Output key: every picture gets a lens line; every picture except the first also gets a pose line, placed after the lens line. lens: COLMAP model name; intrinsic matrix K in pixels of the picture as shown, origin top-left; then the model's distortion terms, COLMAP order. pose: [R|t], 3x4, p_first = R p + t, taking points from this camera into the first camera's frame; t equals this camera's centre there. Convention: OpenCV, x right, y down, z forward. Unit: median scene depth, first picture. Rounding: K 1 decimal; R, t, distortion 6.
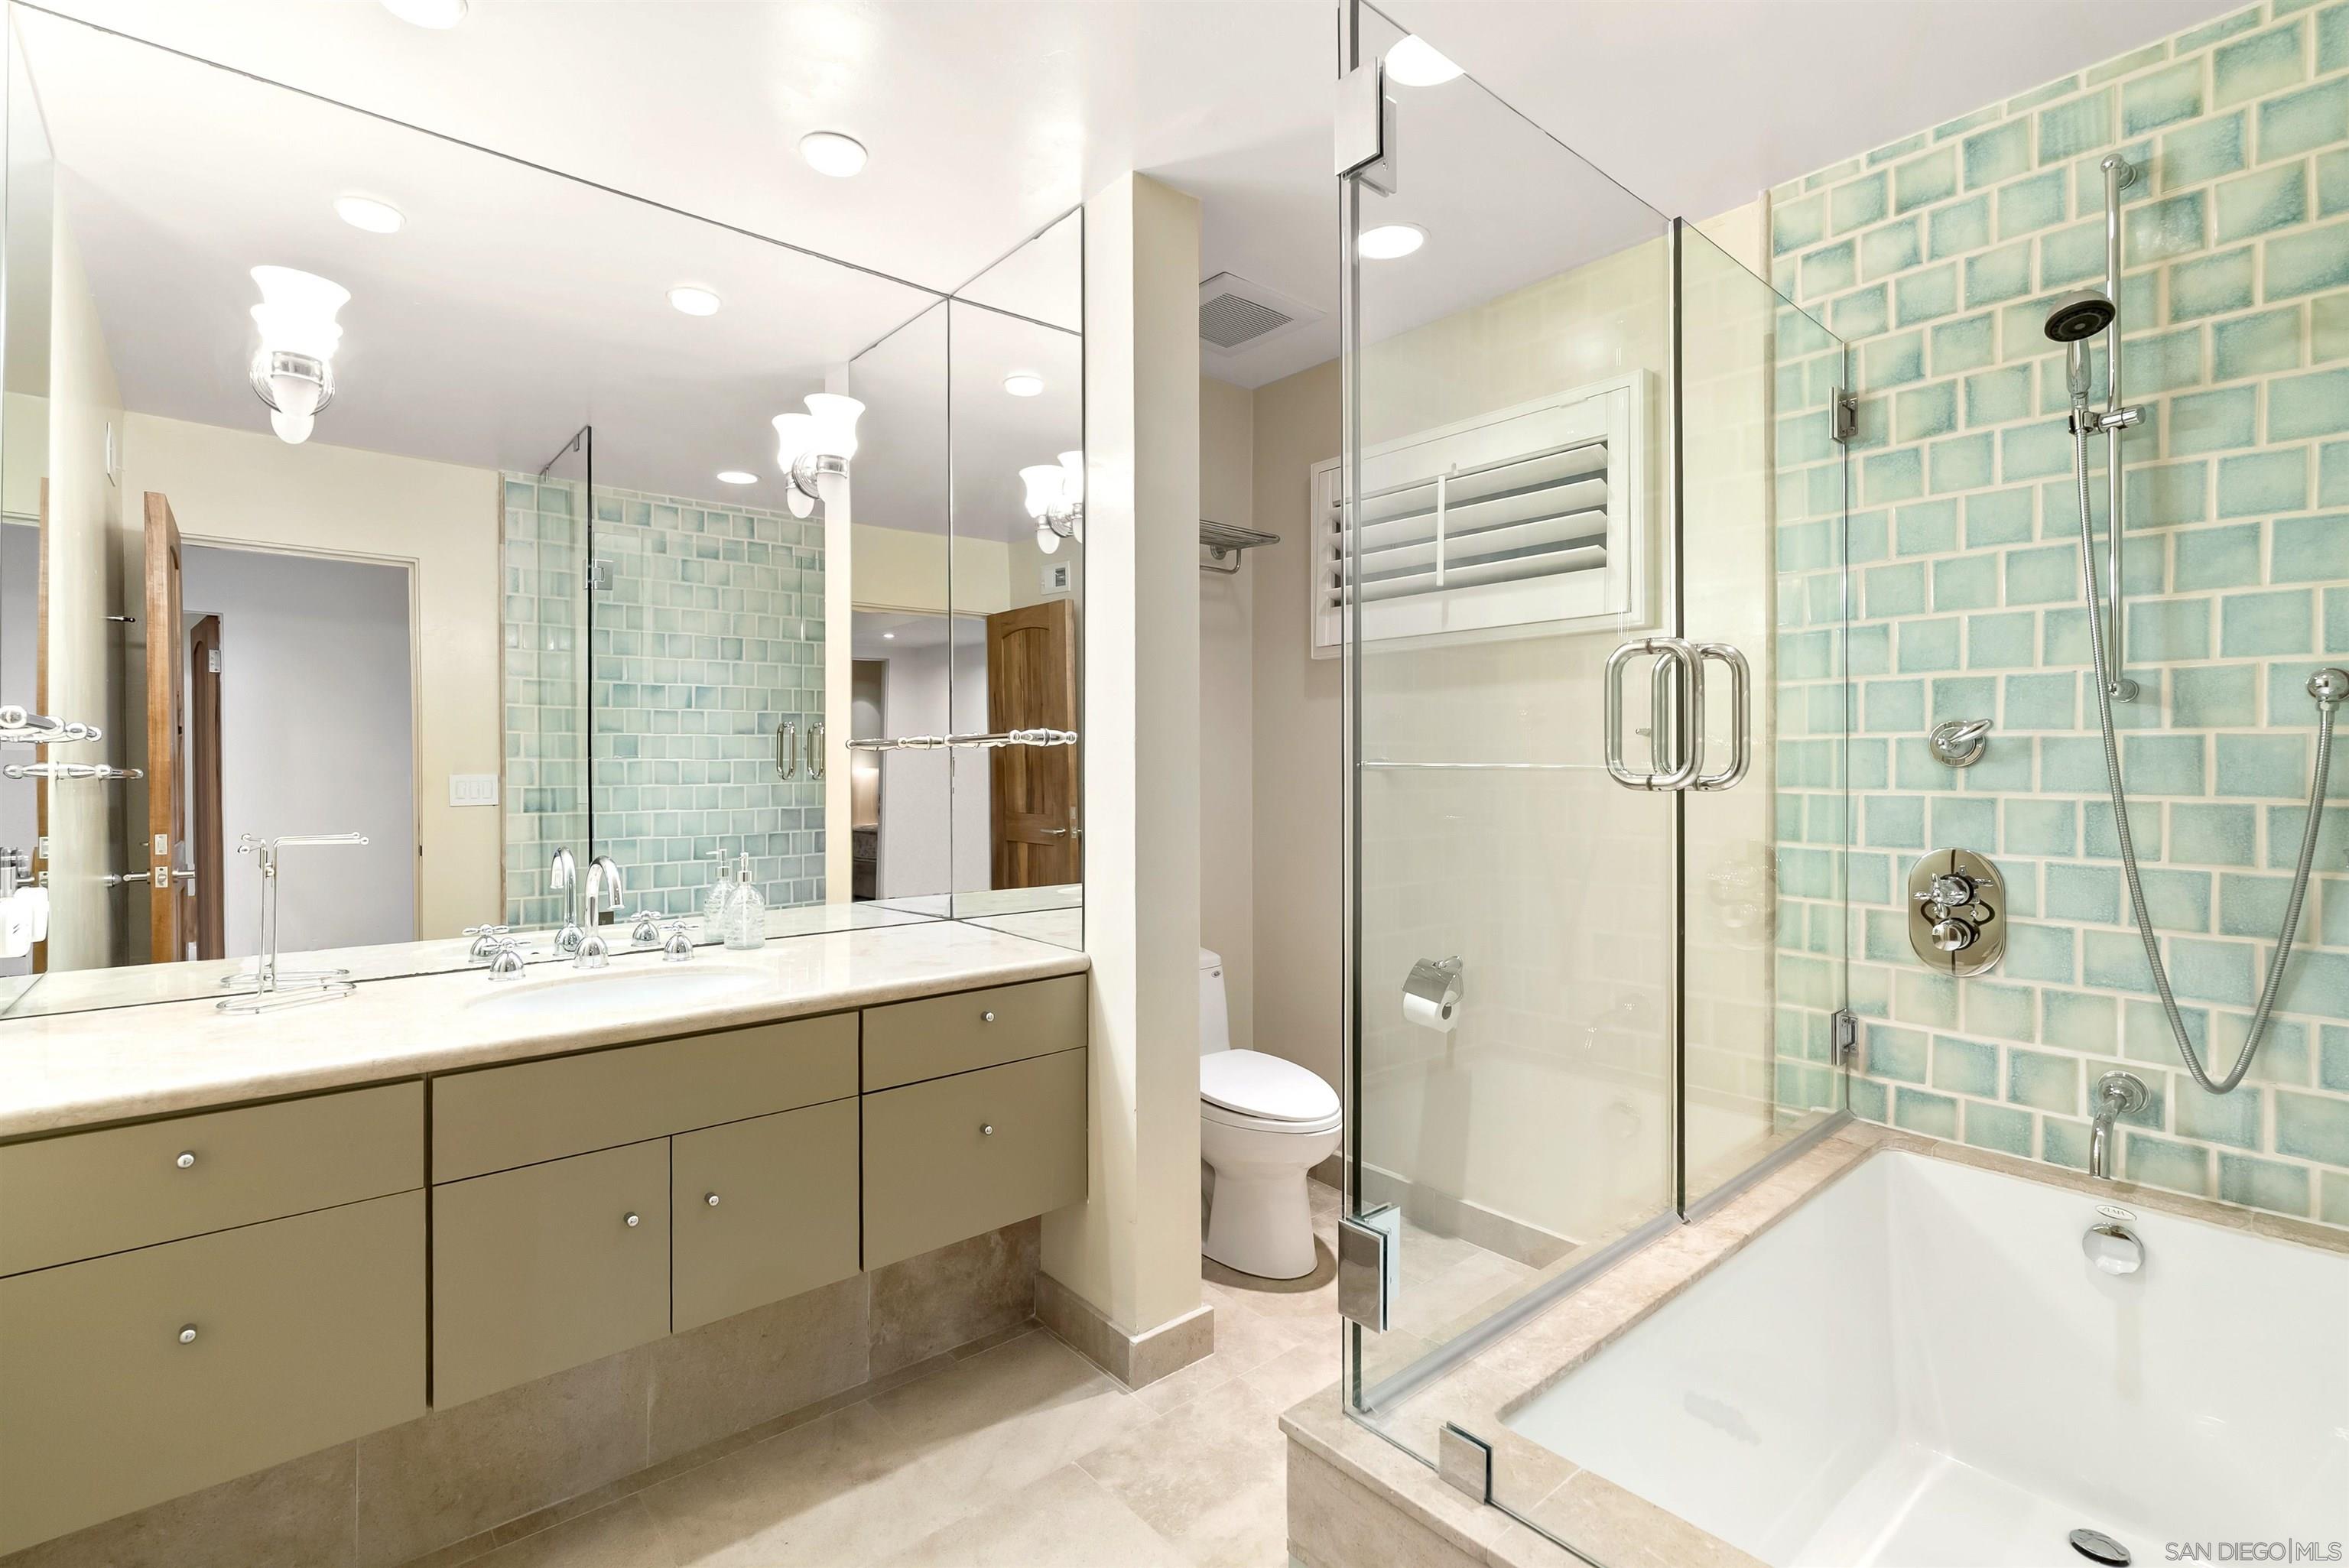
lens RADIAL K [[1067.5, 0, 1174.9], [0, 1067.5, 767.6], [0, 0, 1]] dist [-0.007478, 0.001248]
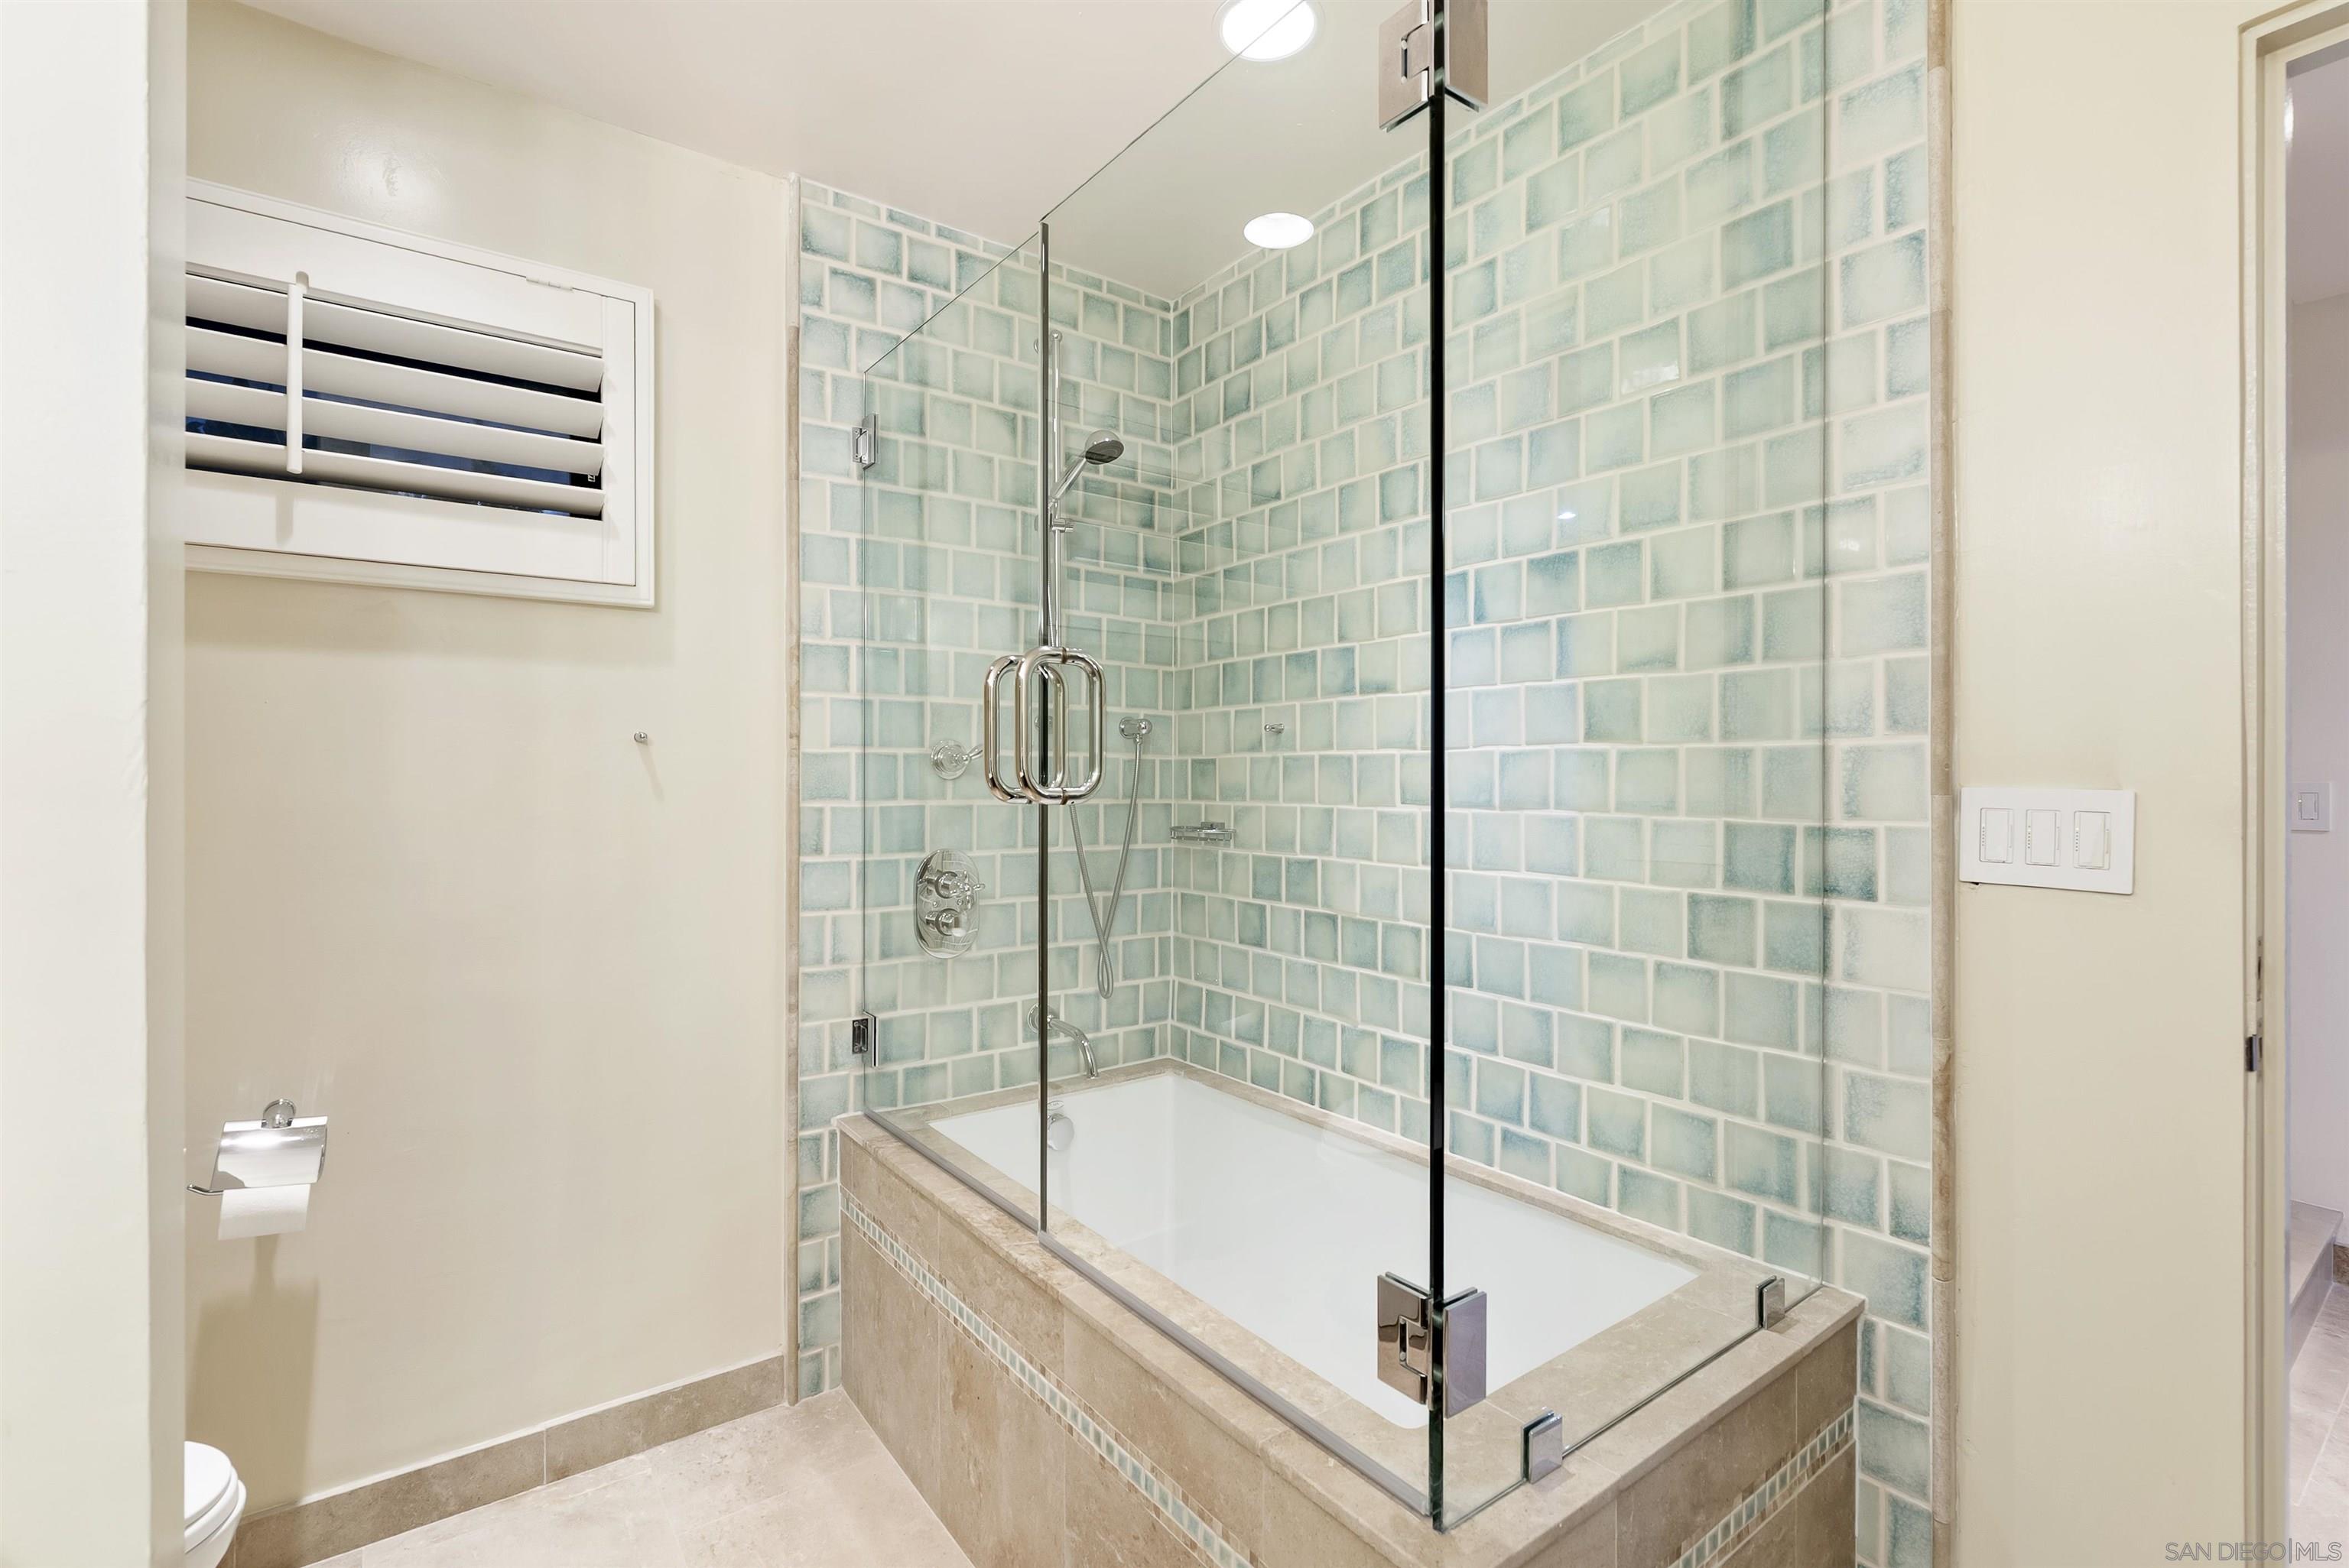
lens RADIAL K [[1067.5, 0, 1175.0], [0, 1067.5, 786.0], [0, 0, 1]] dist [-0.007478, 0.001248]
pose [[0.072218, -0.004042, 0.997381, -0.397863], [0.007243, 0.999968, 0.003528, 0.004171], [-0.997363, 0.006969, 0.072245, 0.629467]]
